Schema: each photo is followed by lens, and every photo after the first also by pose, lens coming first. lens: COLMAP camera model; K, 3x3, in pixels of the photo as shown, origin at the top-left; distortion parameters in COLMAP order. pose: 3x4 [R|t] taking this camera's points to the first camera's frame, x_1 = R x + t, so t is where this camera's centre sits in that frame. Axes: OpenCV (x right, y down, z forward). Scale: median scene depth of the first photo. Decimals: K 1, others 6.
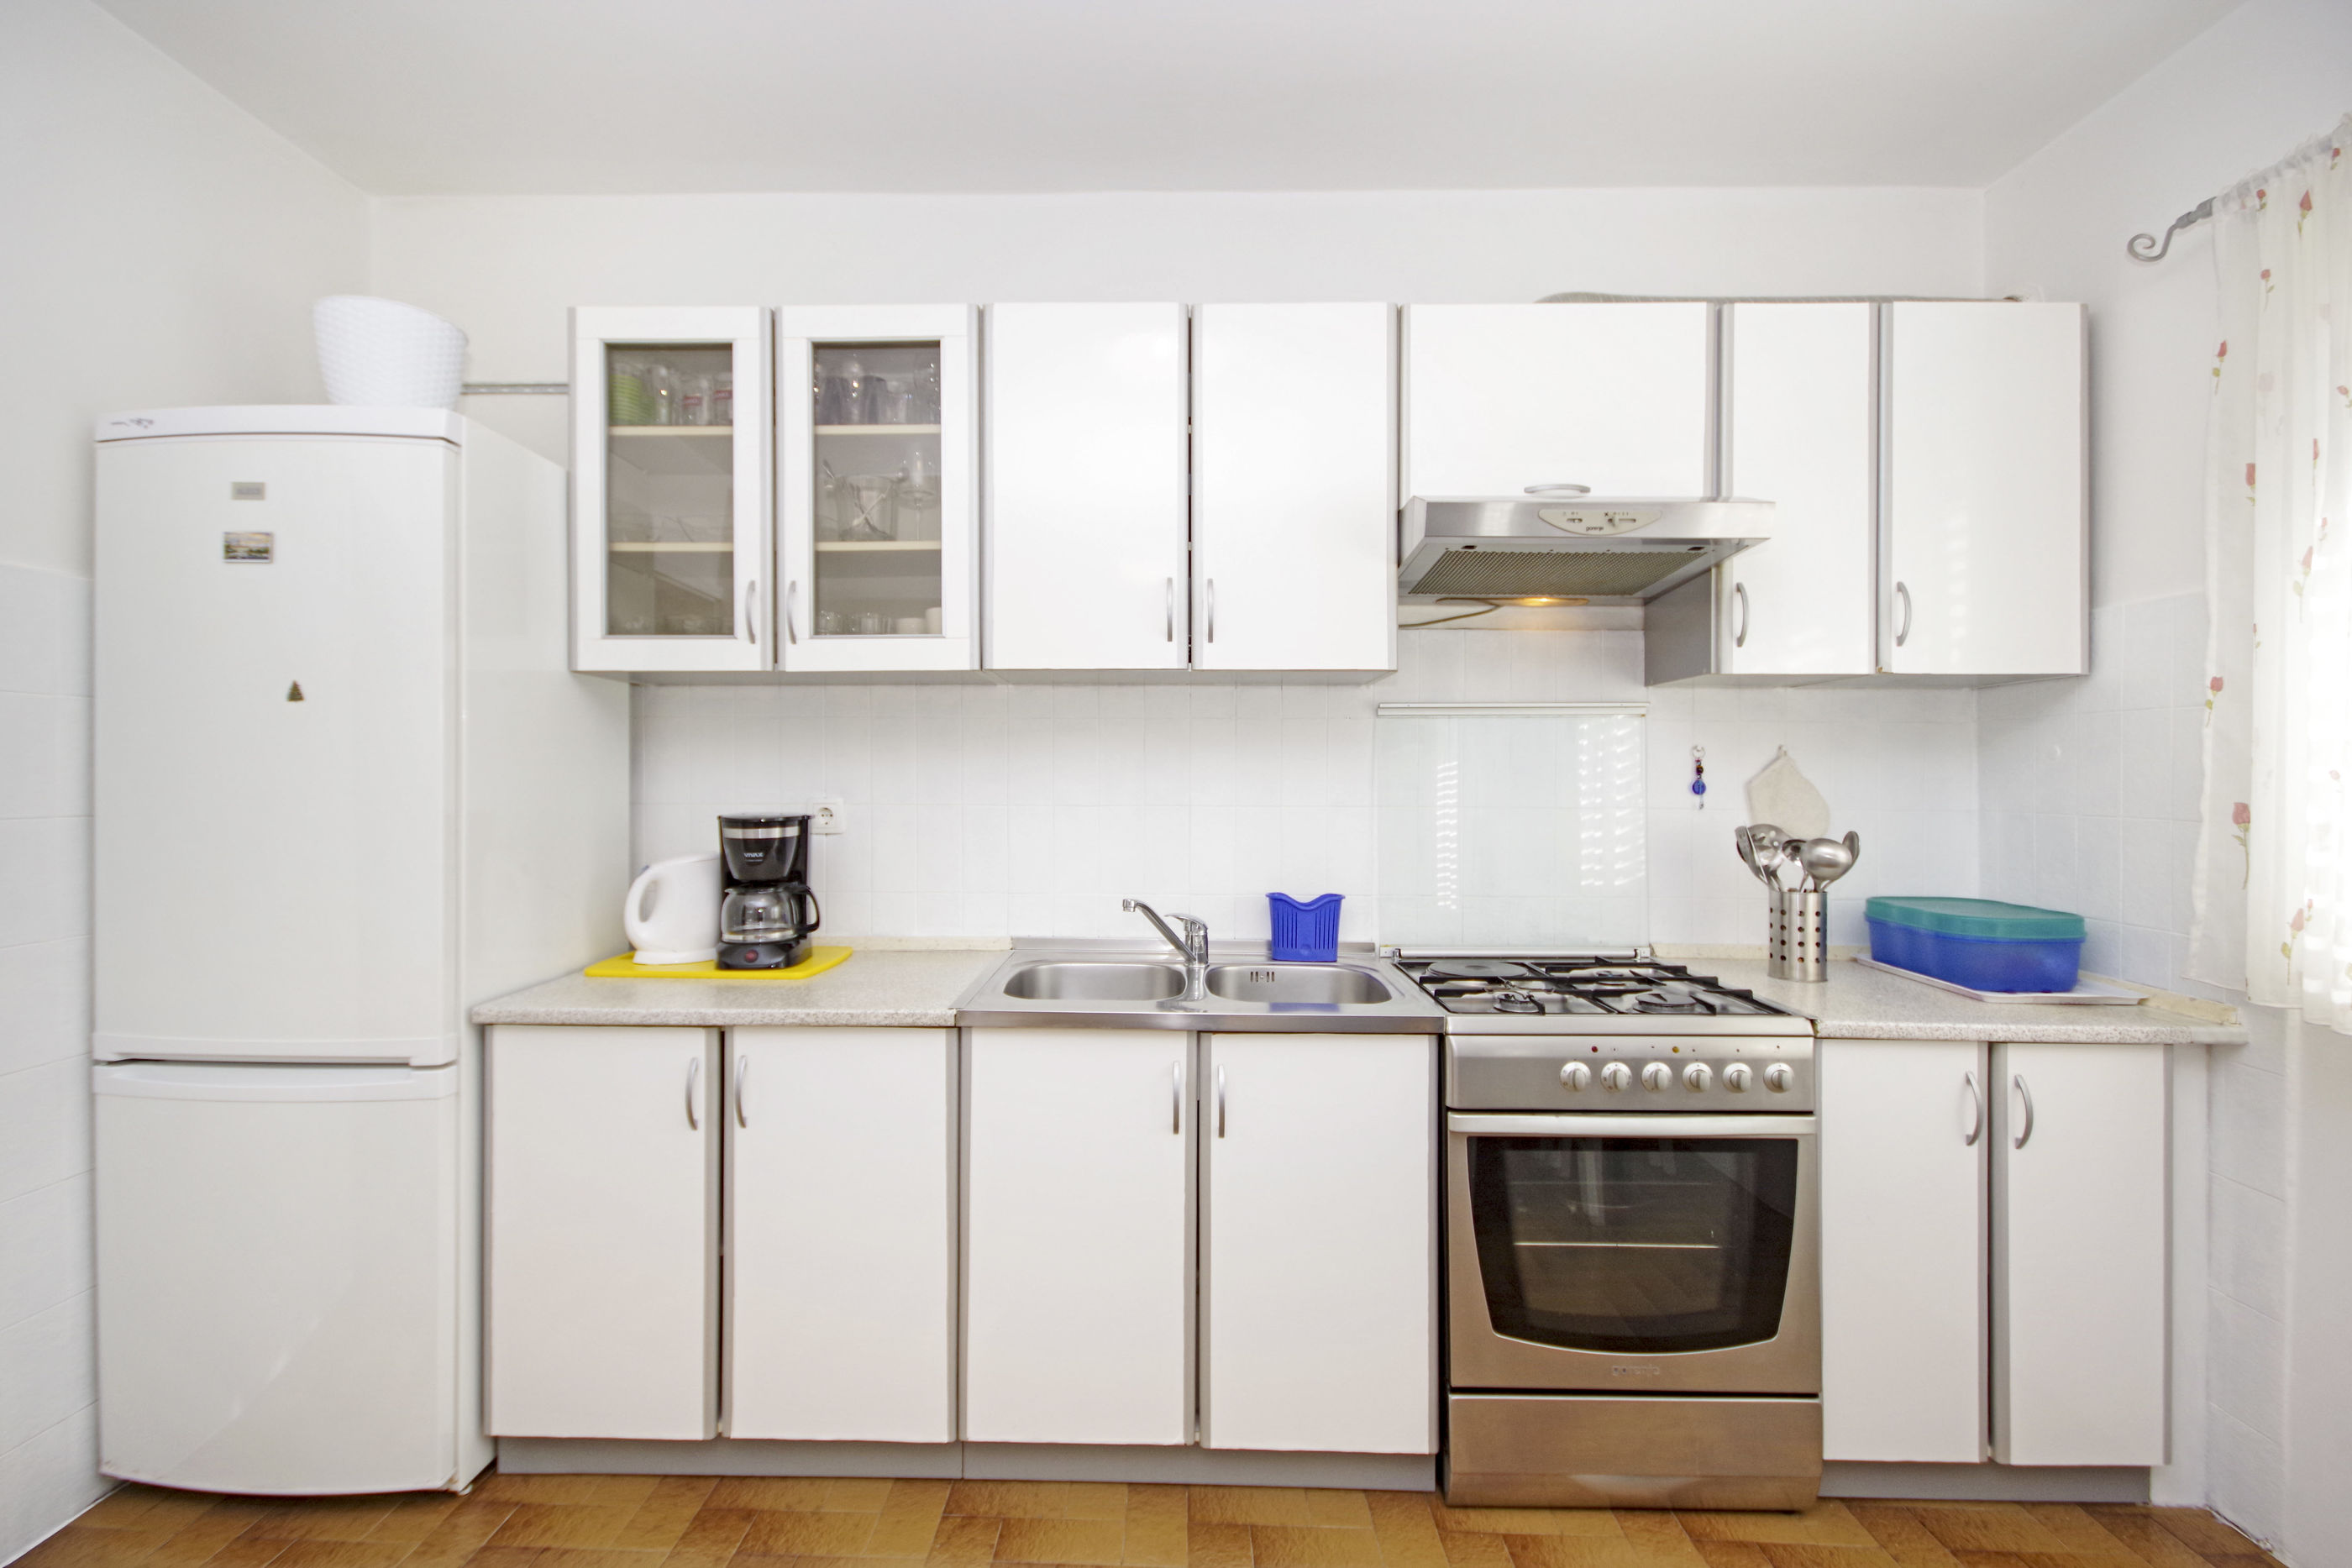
lens RADIAL K [[929.2, 0, 1180.3], [0, 929.2, 774.2], [0, 0, 1]] dist [0.000459, 0.000190]
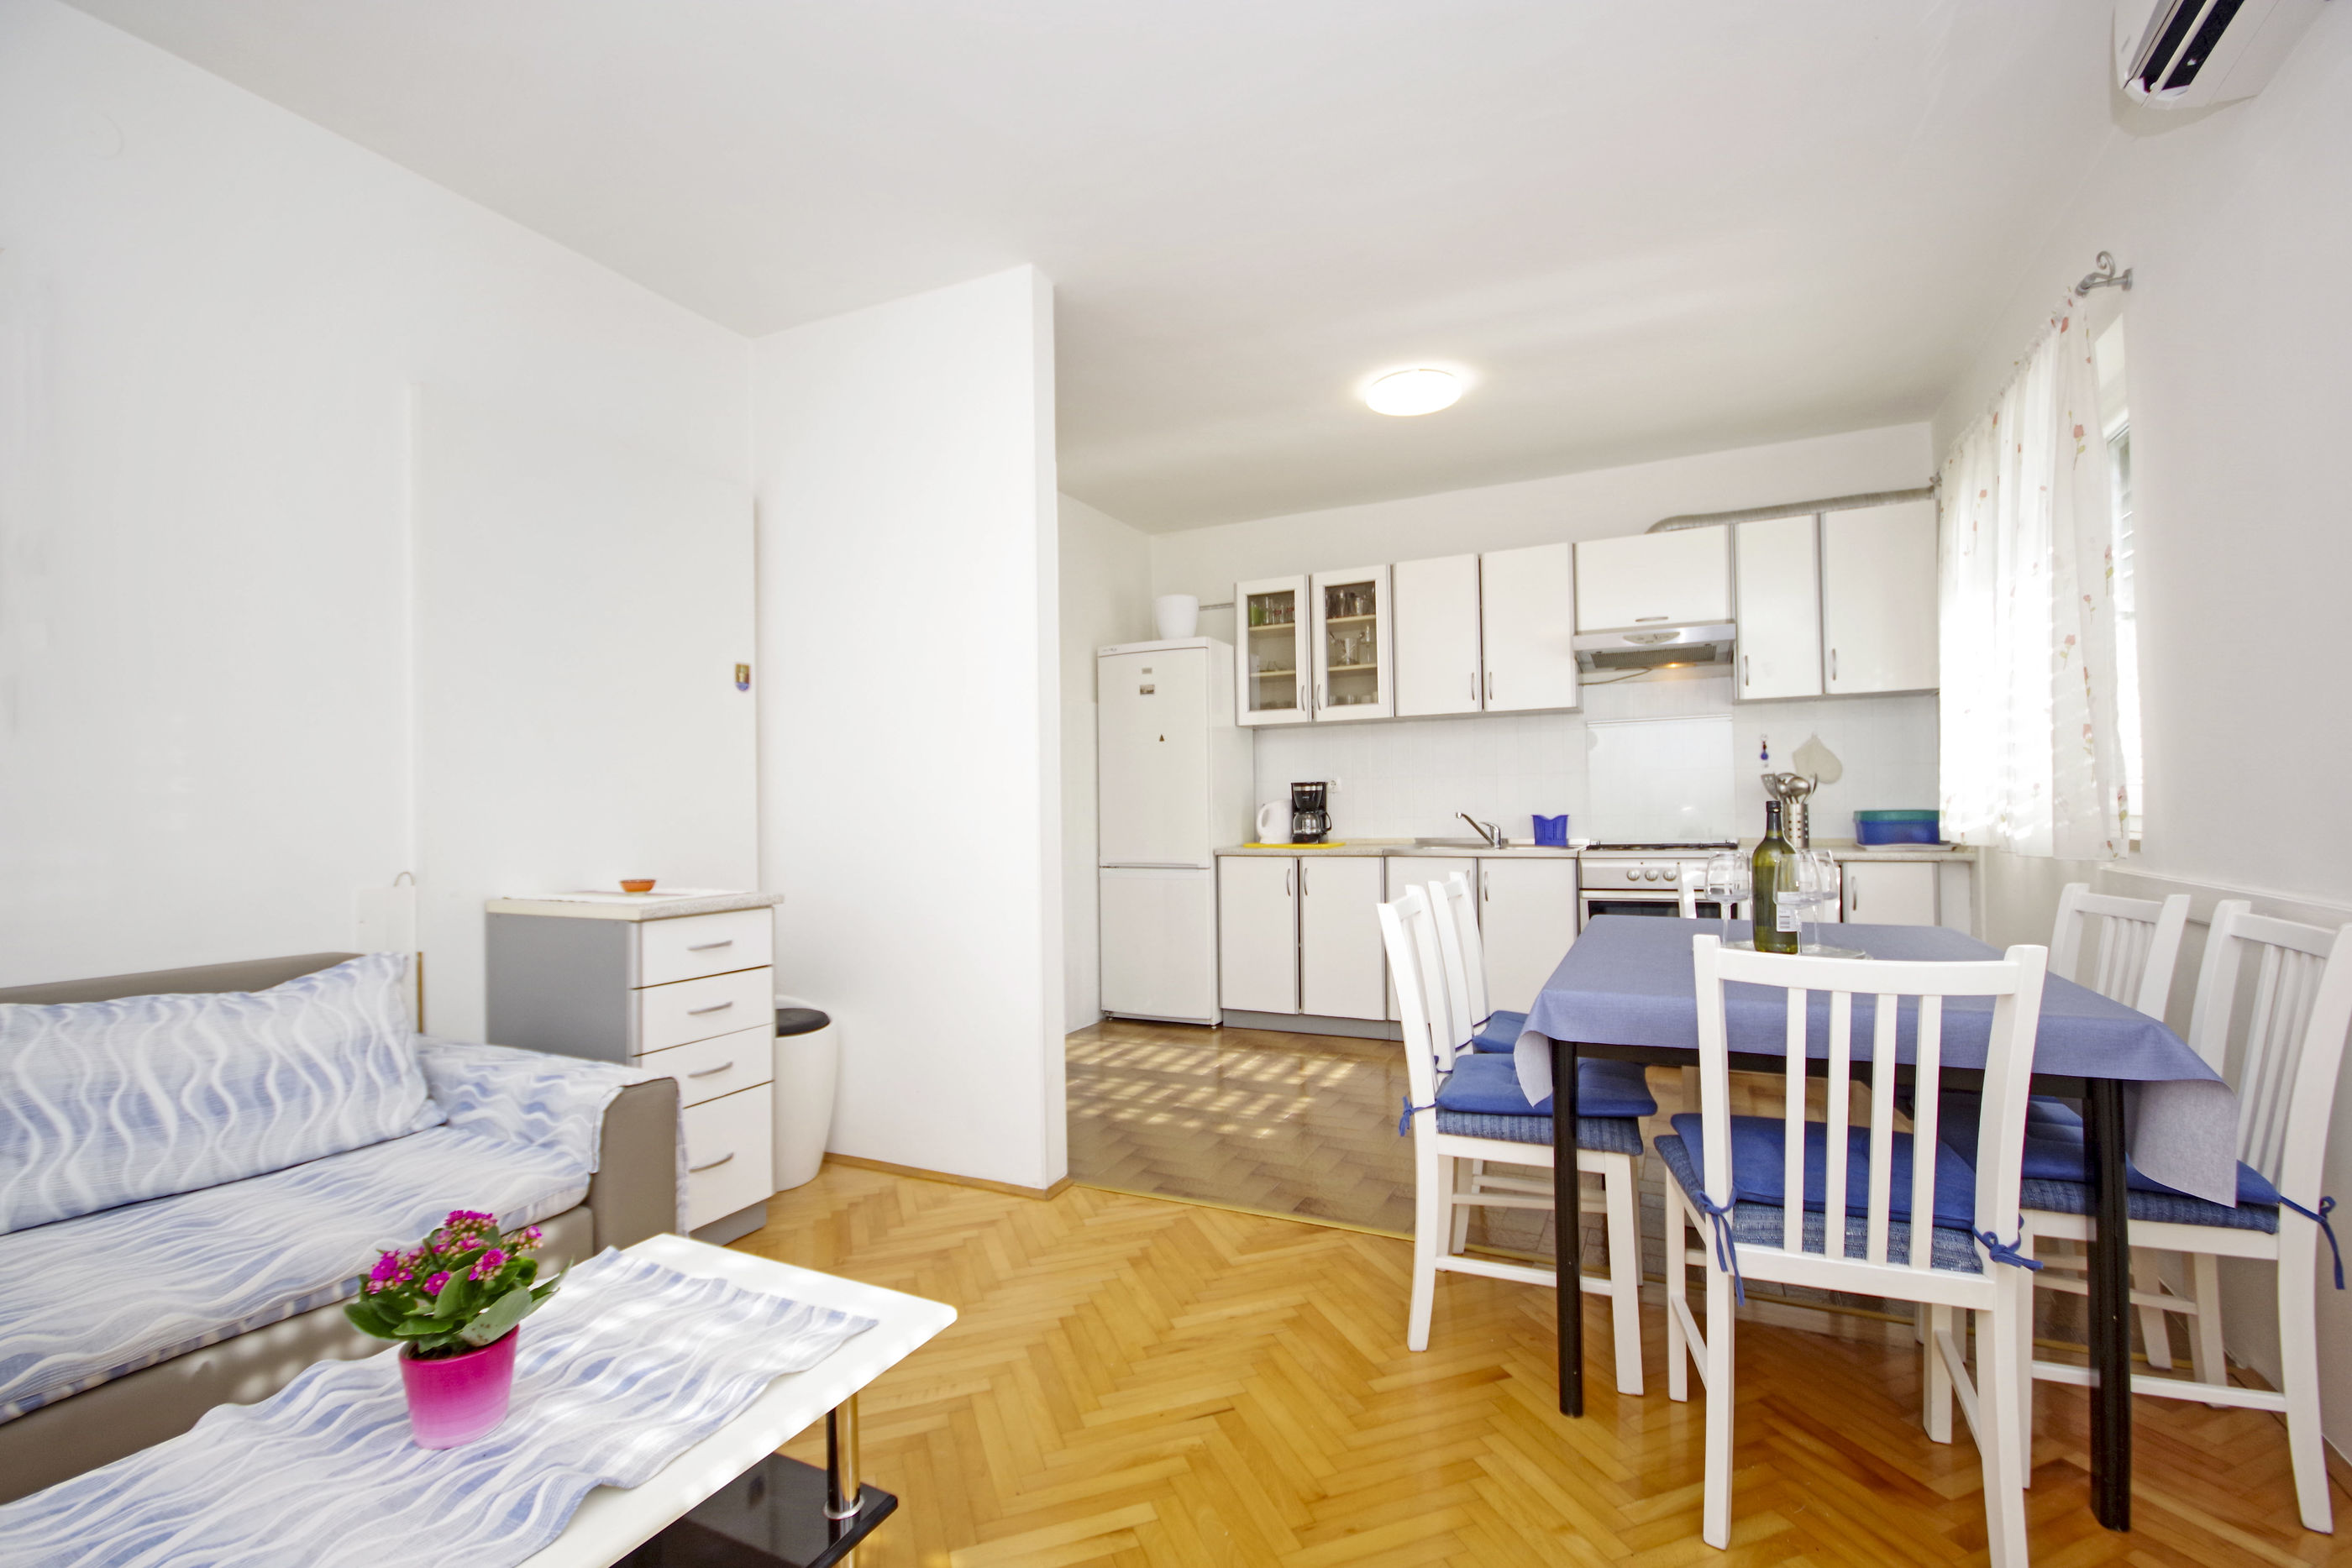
lens RADIAL K [[1026.5, 0, 1205.1], [0, 1026.5, 780.8], [0, 0, 1]] dist [0.002734, 0.000351]
pose [[0.890995, -0.027406, -0.453186, 0.543579], [0.011737, 0.999233, -0.037351, 0.145100], [0.453862, 0.027960, 0.890633, -1.564646]]
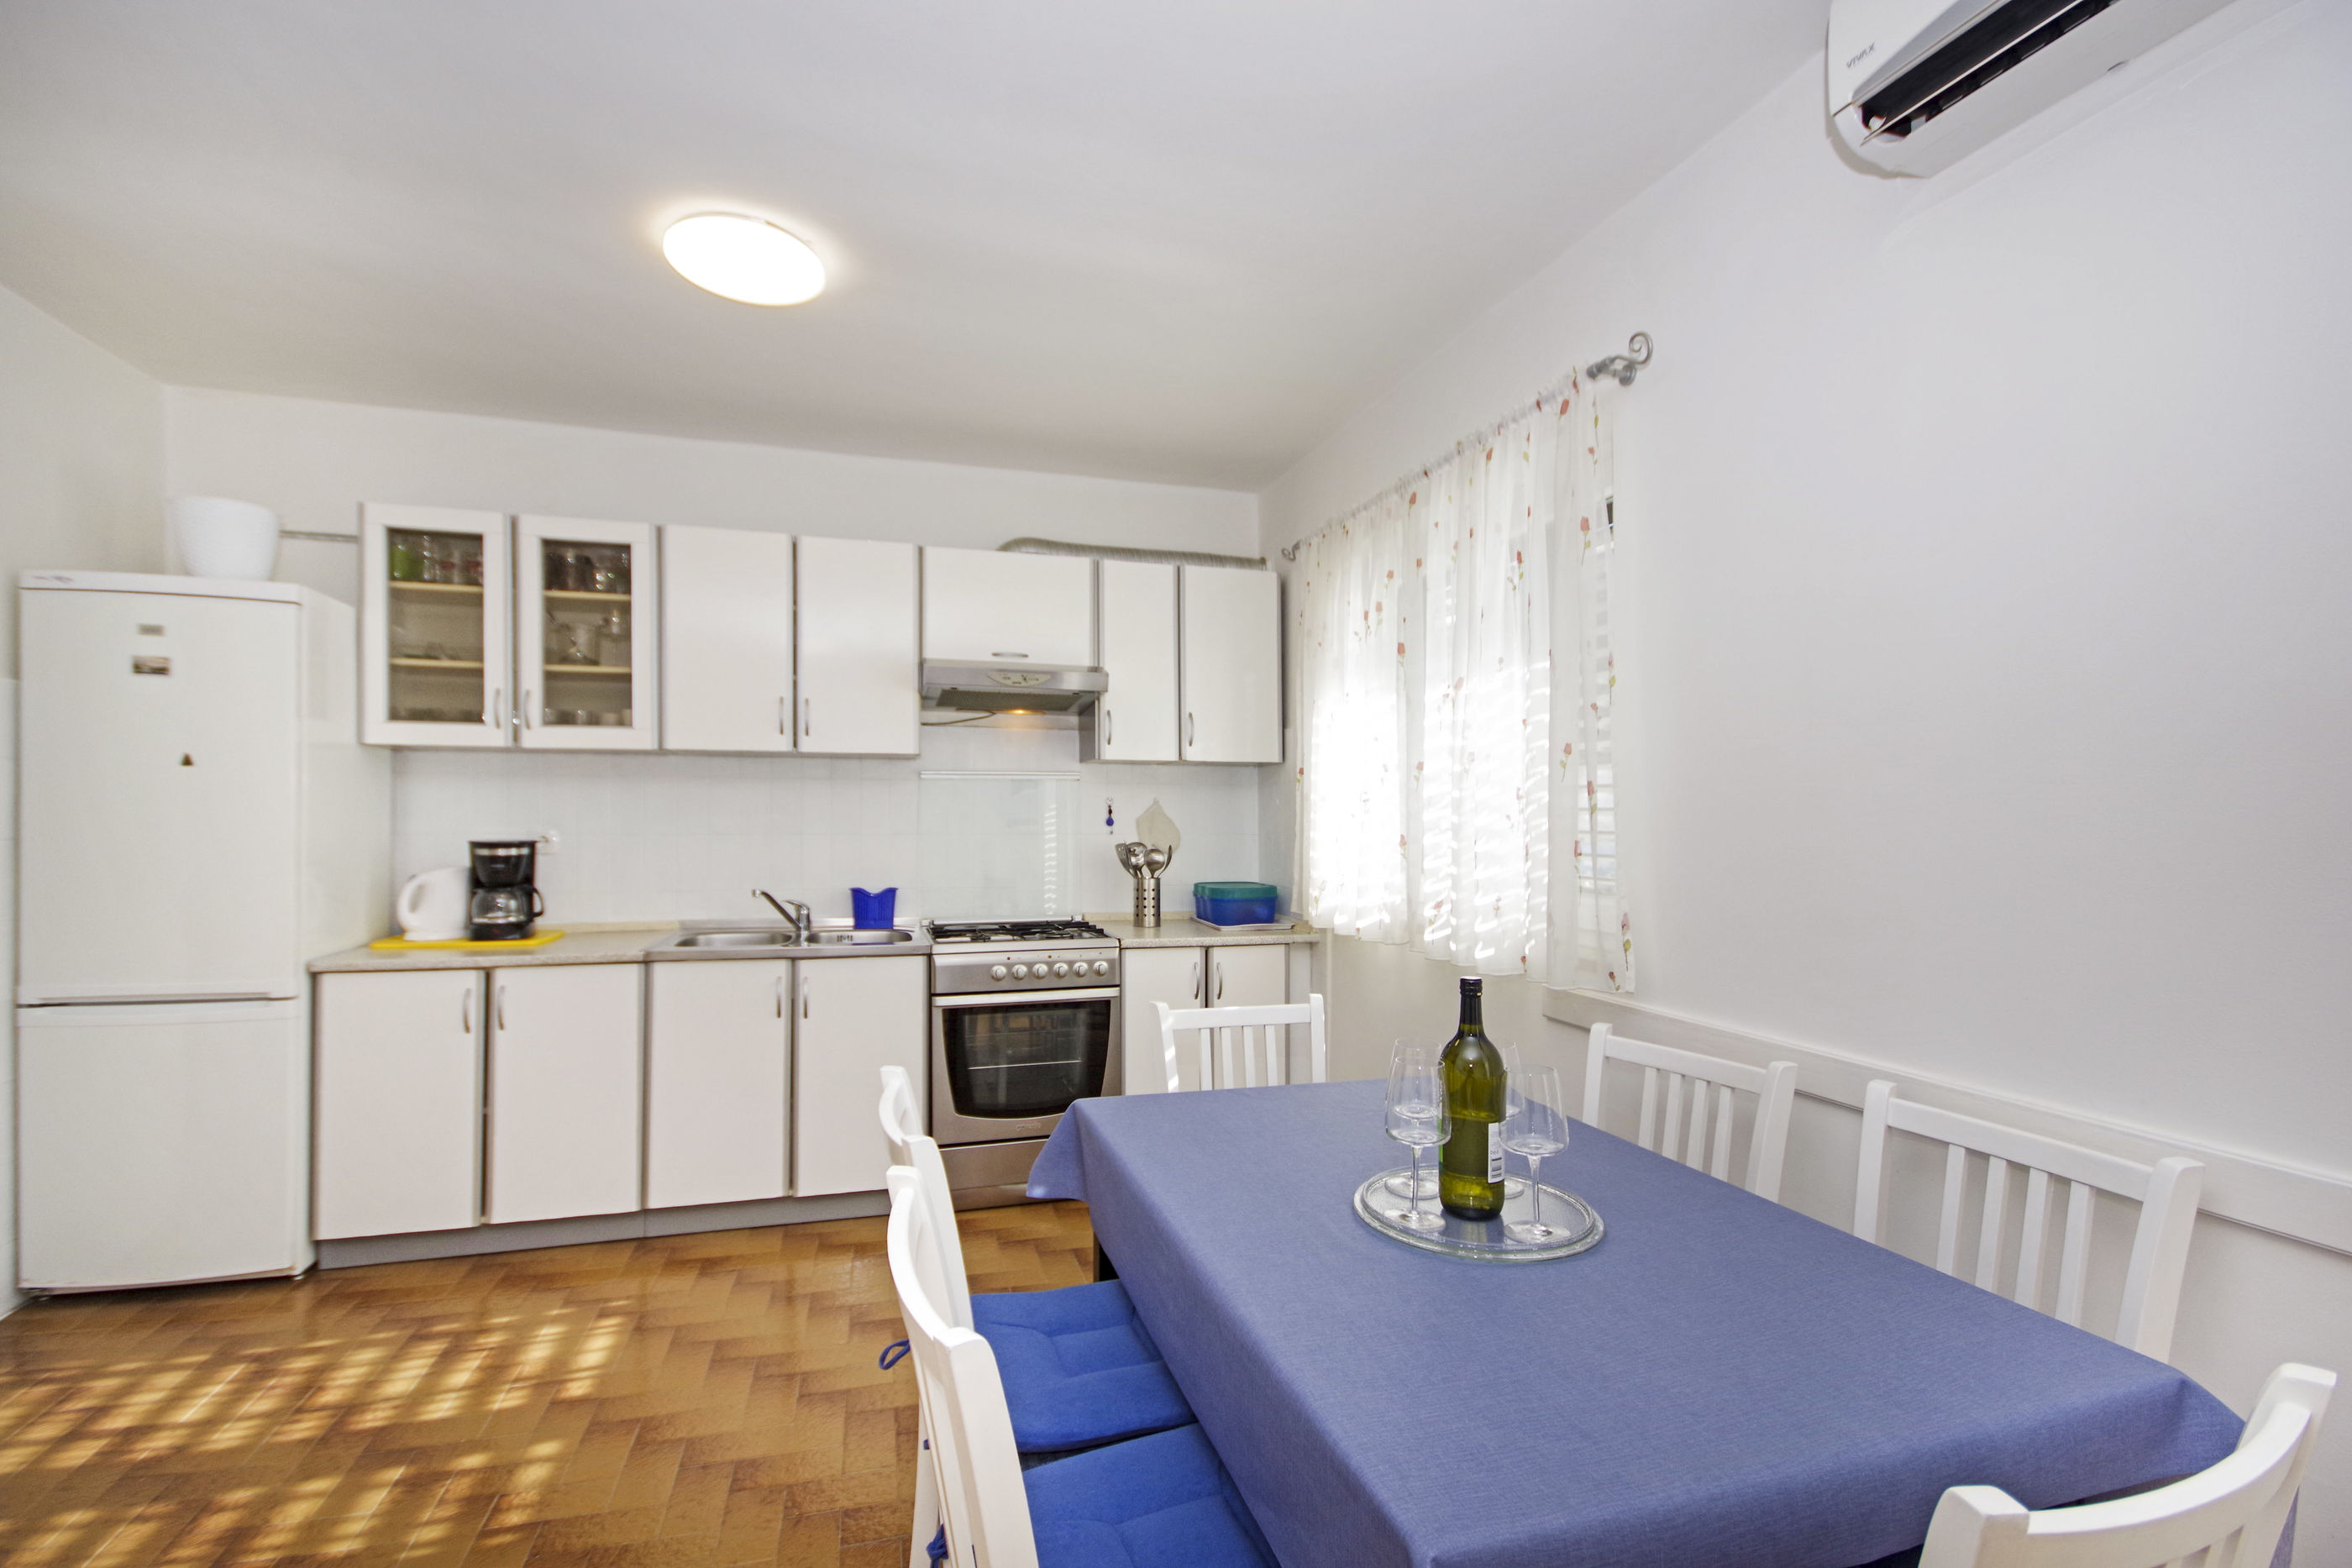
lens RADIAL K [[978.0, 0, 1132.0], [0, 978.0, 805.9], [0, 0, 1]] dist [-0.012818, -0.000448]
pose [[0.965042, 0.002961, 0.262080, 0.135561], [0.000177, 0.999929, -0.011951, 0.006712], [-0.262097, 0.011579, 0.964972, -0.855032]]
